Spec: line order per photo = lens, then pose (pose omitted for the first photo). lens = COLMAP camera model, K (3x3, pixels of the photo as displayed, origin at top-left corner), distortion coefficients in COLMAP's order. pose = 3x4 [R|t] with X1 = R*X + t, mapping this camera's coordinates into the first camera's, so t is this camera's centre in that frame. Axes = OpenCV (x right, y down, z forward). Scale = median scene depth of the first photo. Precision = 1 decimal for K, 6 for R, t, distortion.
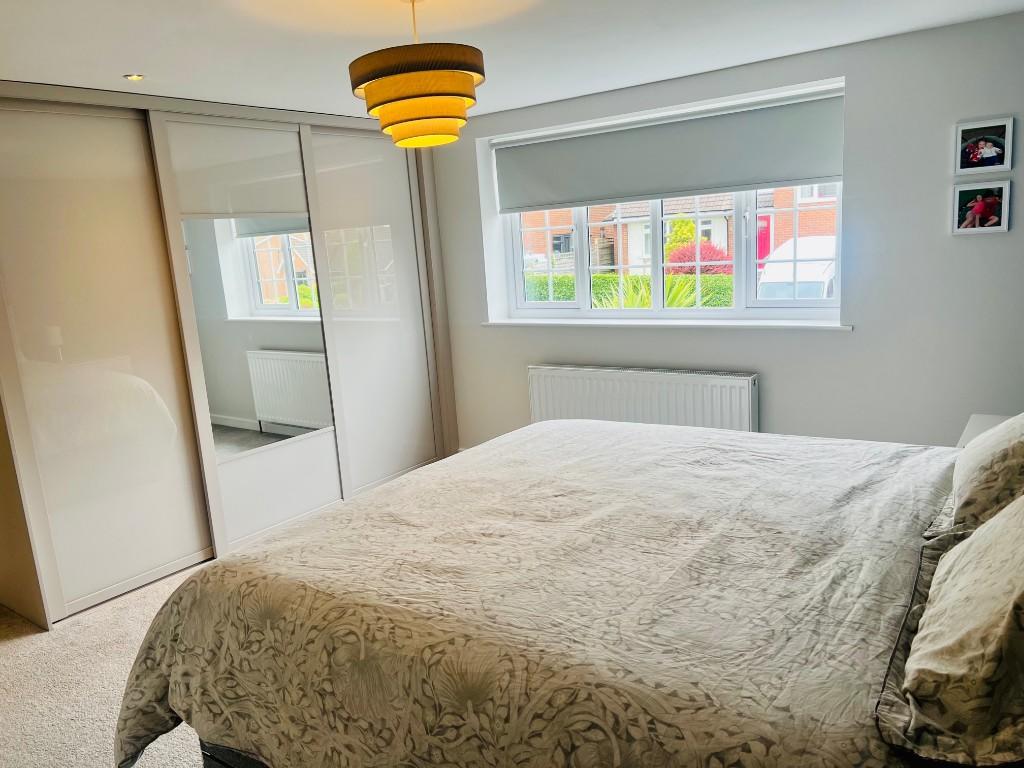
lens RADIAL K [[768.1, 0, 510.9], [0, 768.1, 387.3], [0, 0, 1]] dist [0.003245, -0.010785]
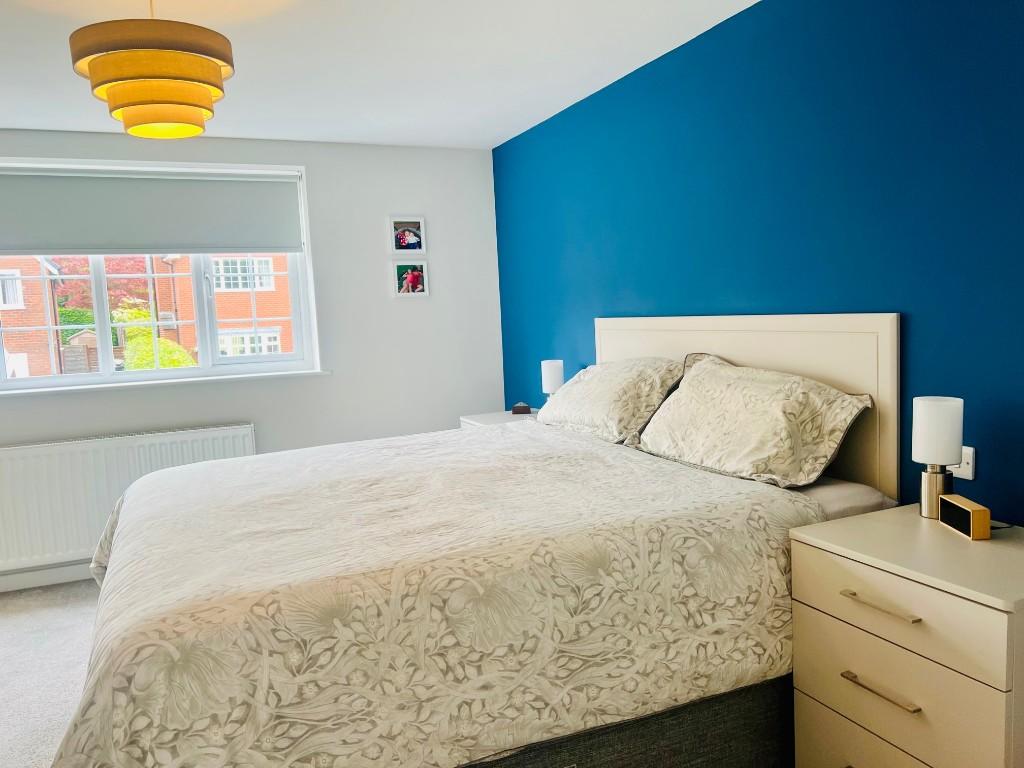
lens RADIAL K [[768.1, 0, 510.5], [0, 768.1, 382.3], [0, 0, 1]] dist [0.003245, -0.010785]
pose [[0.517706, -0.040312, 0.854608, -0.953077], [0.179064, 0.981872, -0.062158, 0.132106], [-0.836610, 0.185209, 0.515540, 0.345150]]
